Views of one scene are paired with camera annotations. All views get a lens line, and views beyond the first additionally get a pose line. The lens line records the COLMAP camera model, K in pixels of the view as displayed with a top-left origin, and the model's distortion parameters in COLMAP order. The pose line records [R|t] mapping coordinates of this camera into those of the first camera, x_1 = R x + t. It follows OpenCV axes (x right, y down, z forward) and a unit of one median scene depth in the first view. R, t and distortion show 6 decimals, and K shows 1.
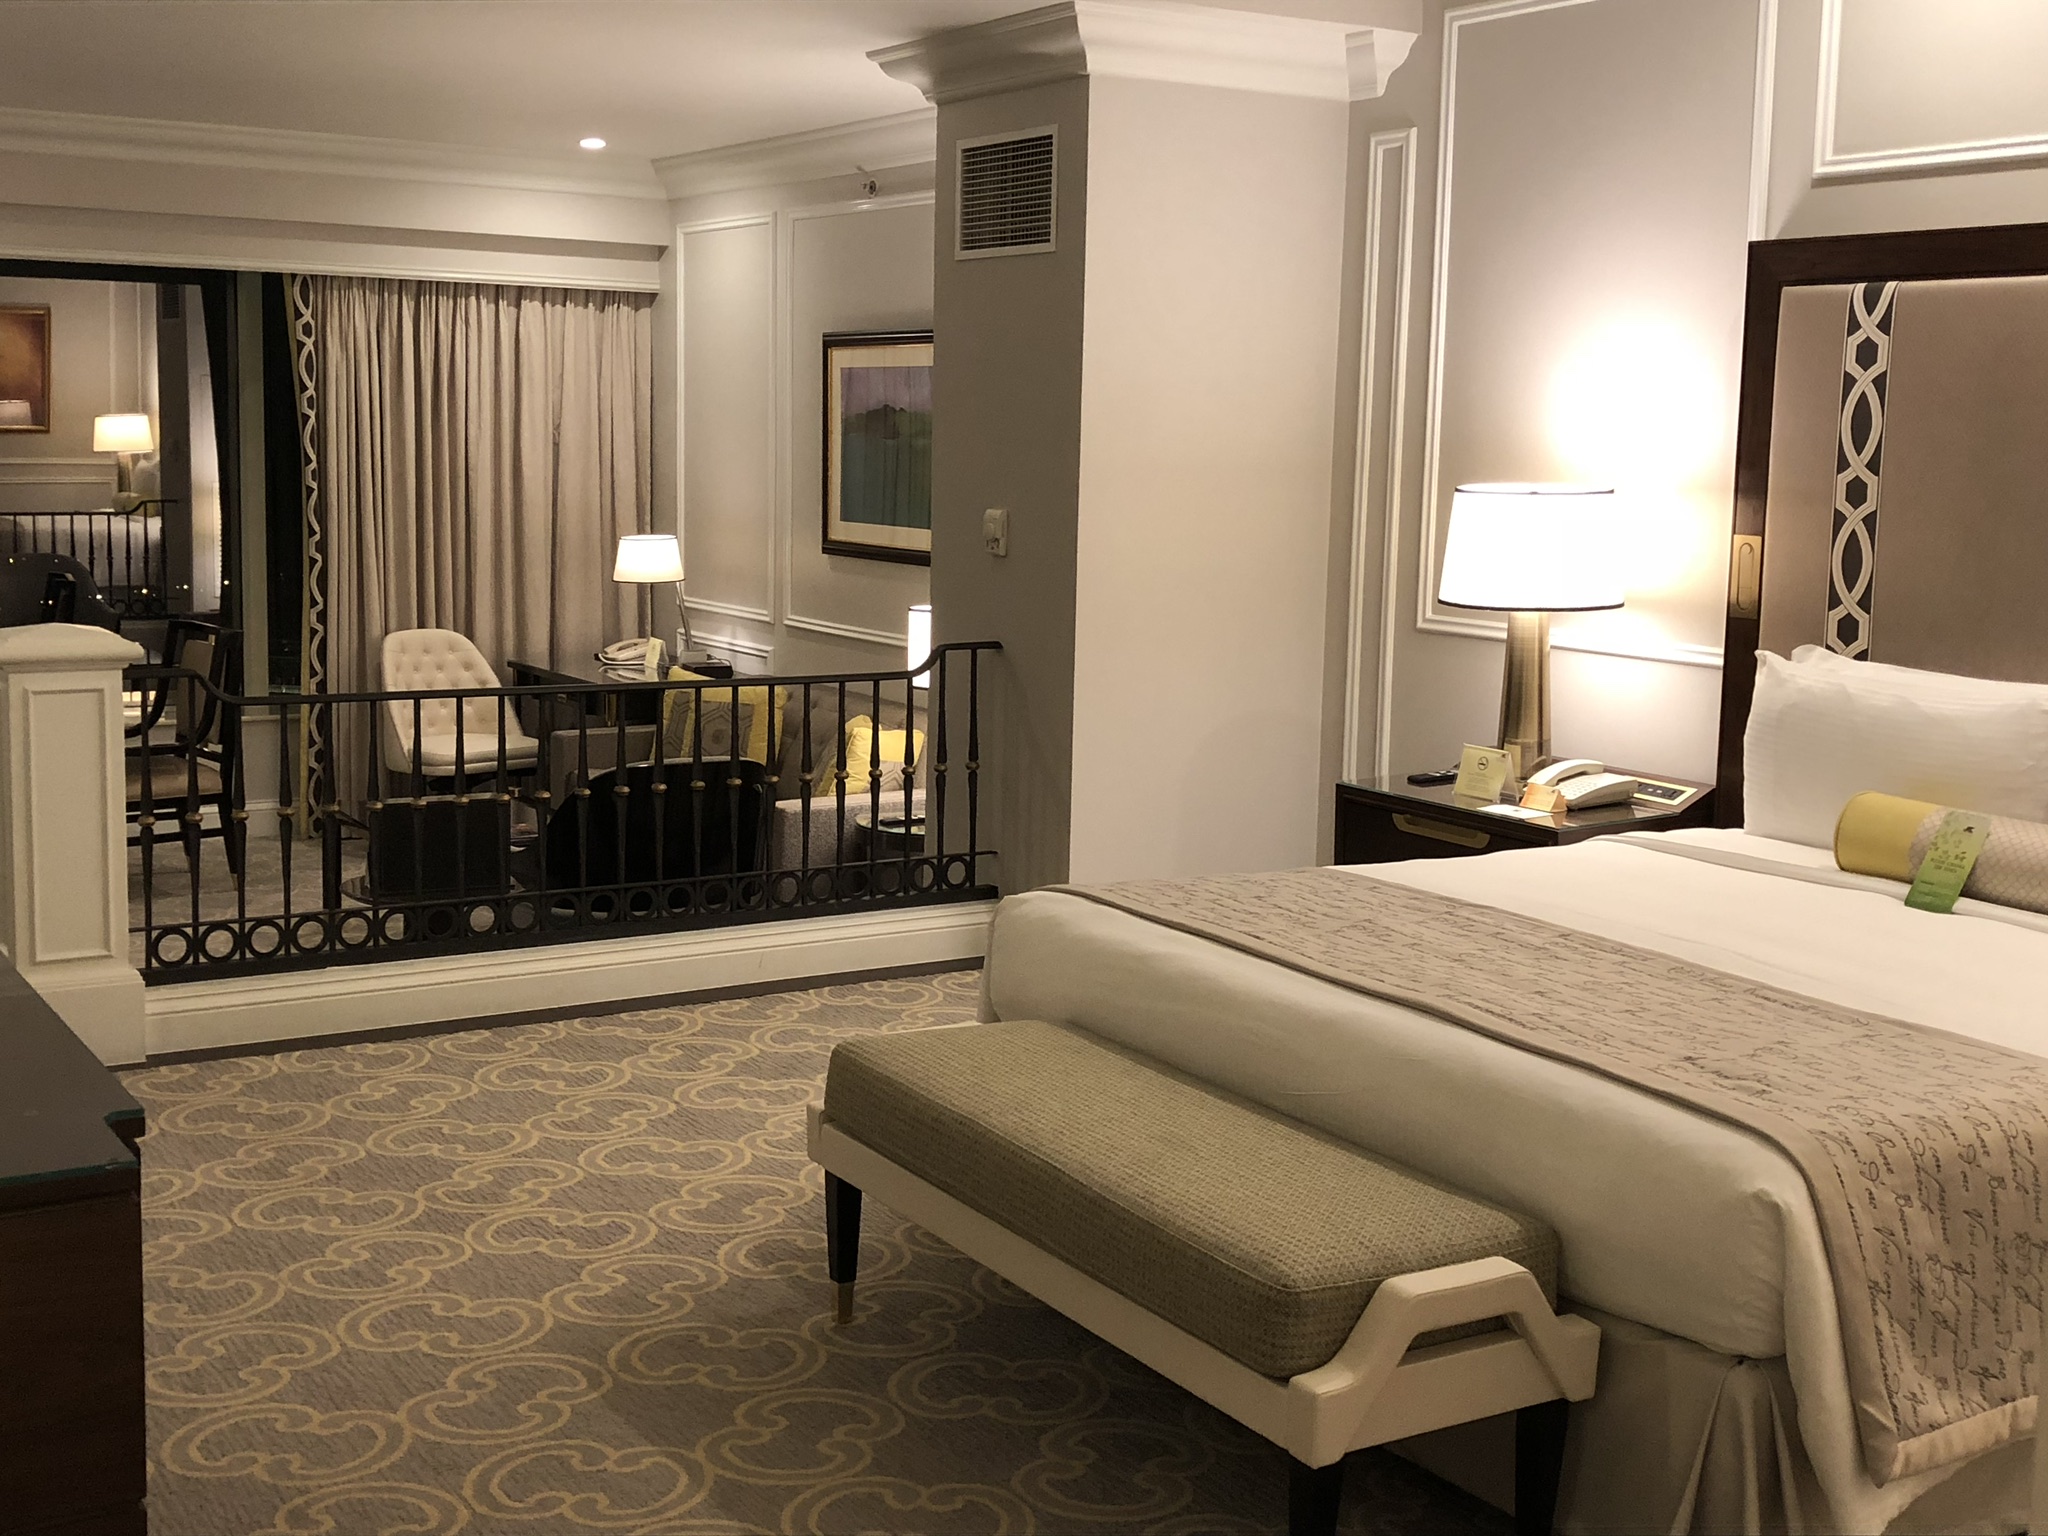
lens RADIAL K [[2390.7, 0, 1024.0], [0, 2390.7, 768.0], [0, 0, 1]] dist [-0.010108, -0.022925]
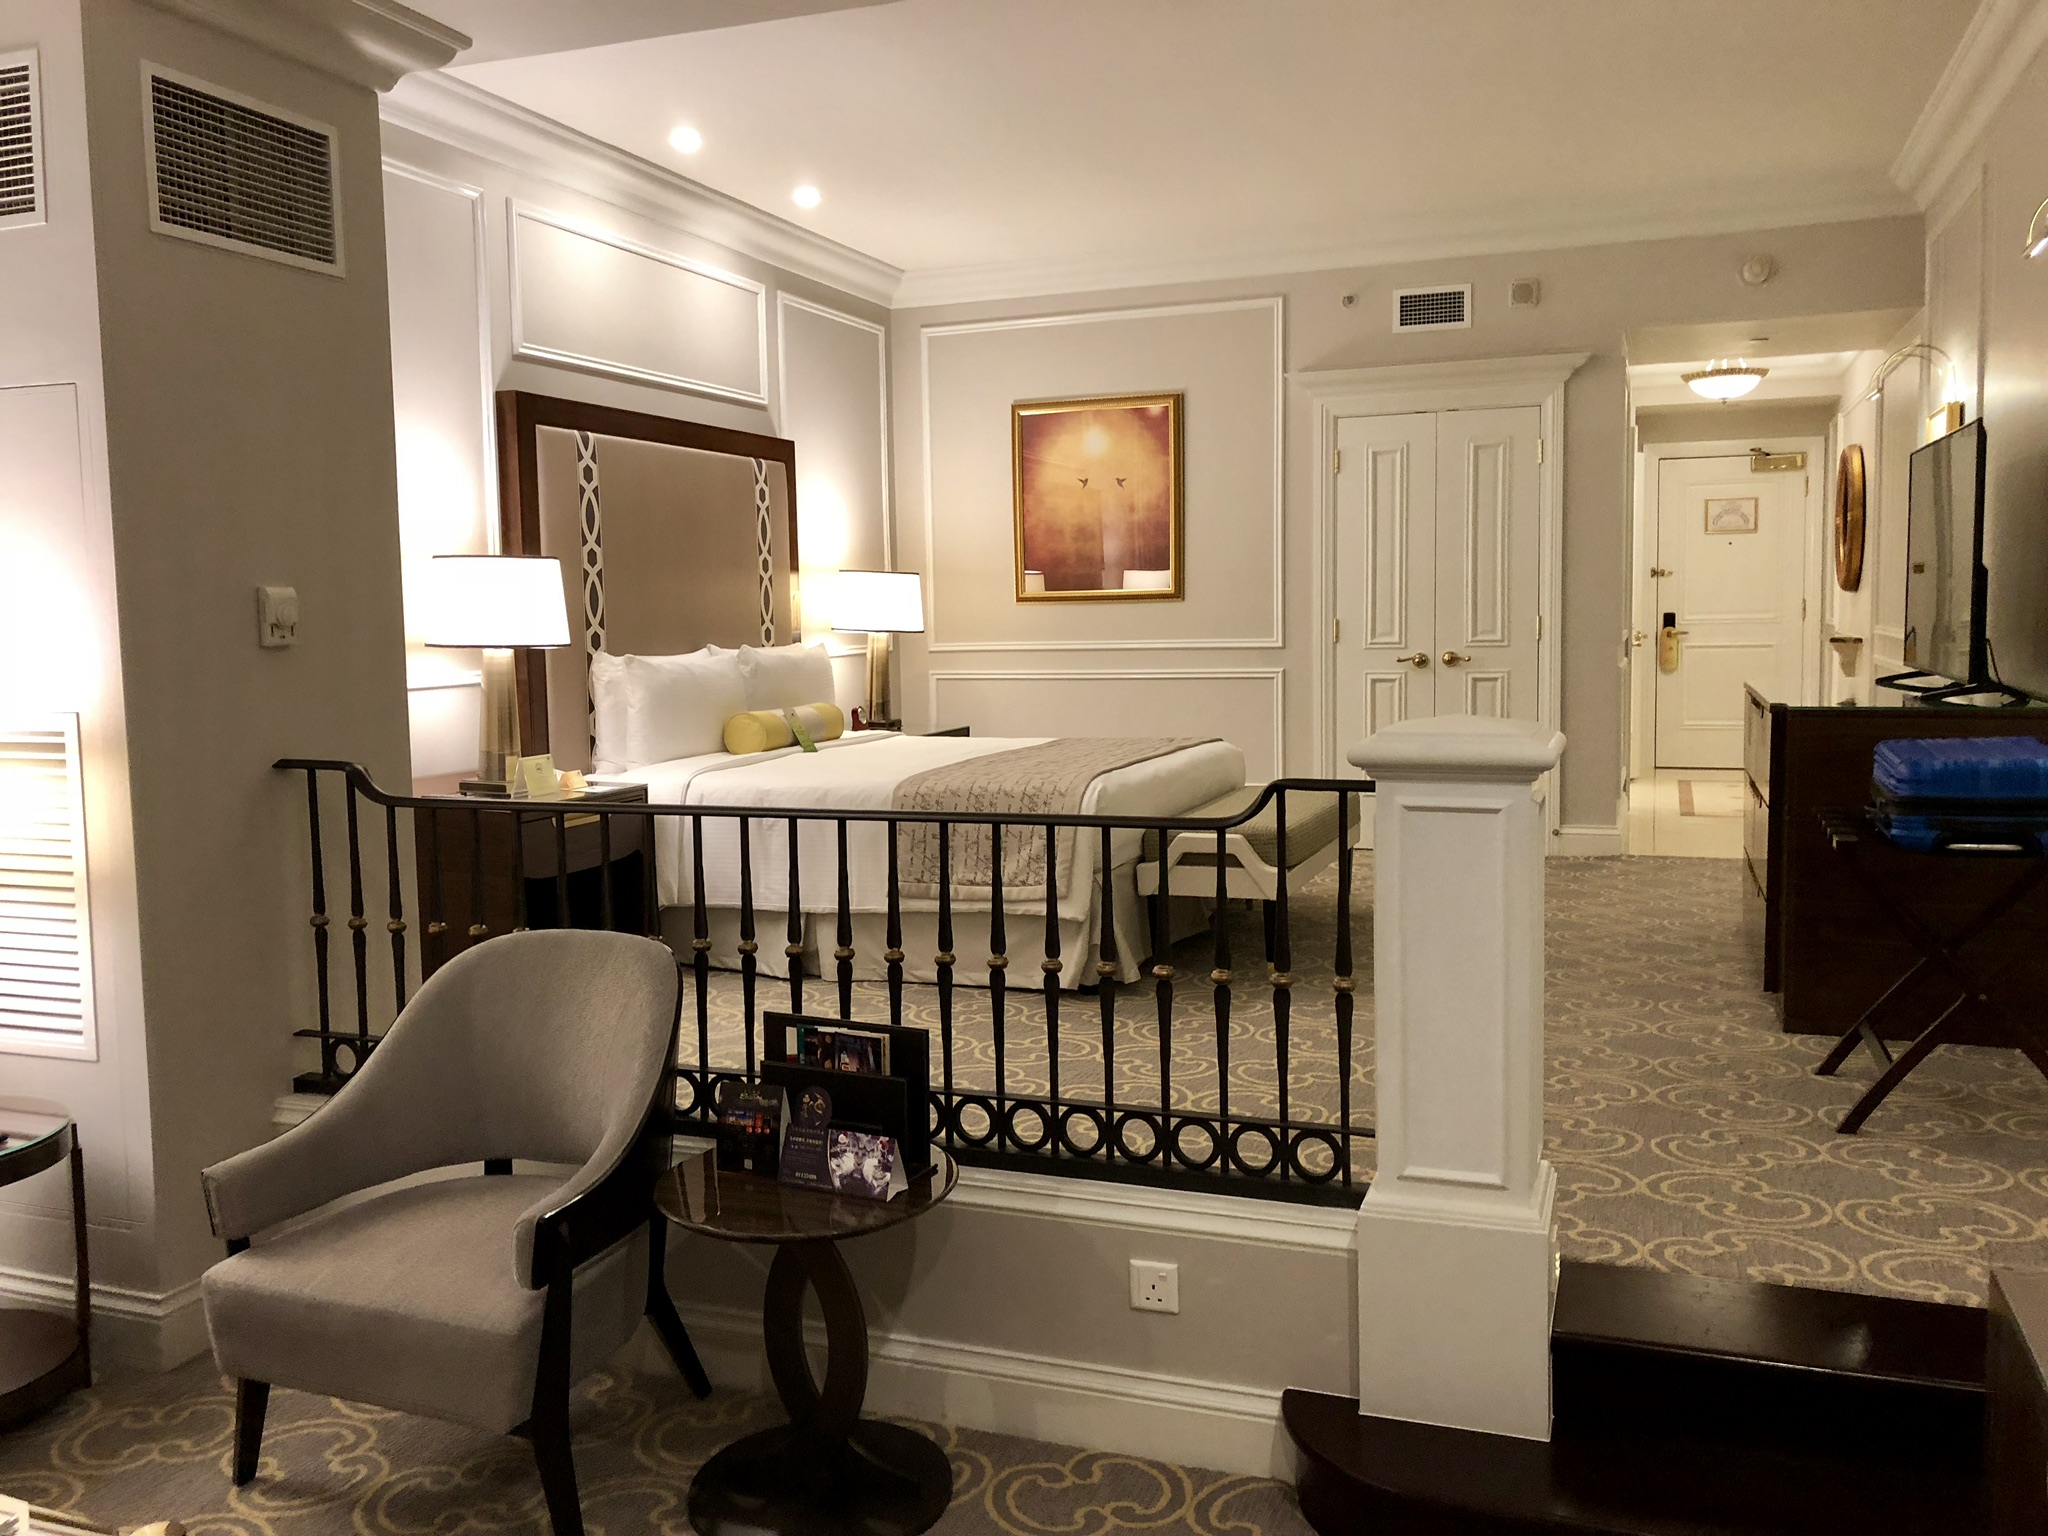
lens RADIAL K [[1699.4, 0, 1024.0], [0, 1699.4, 768.0], [0, 0, 1]] dist [0.002861, 0.001733]
pose [[-0.611390, -0.080616, 0.787212, -0.771877], [0.121325, 0.973486, 0.193918, -0.164943], [-0.781973, 0.214068, -0.585399, 1.480559]]
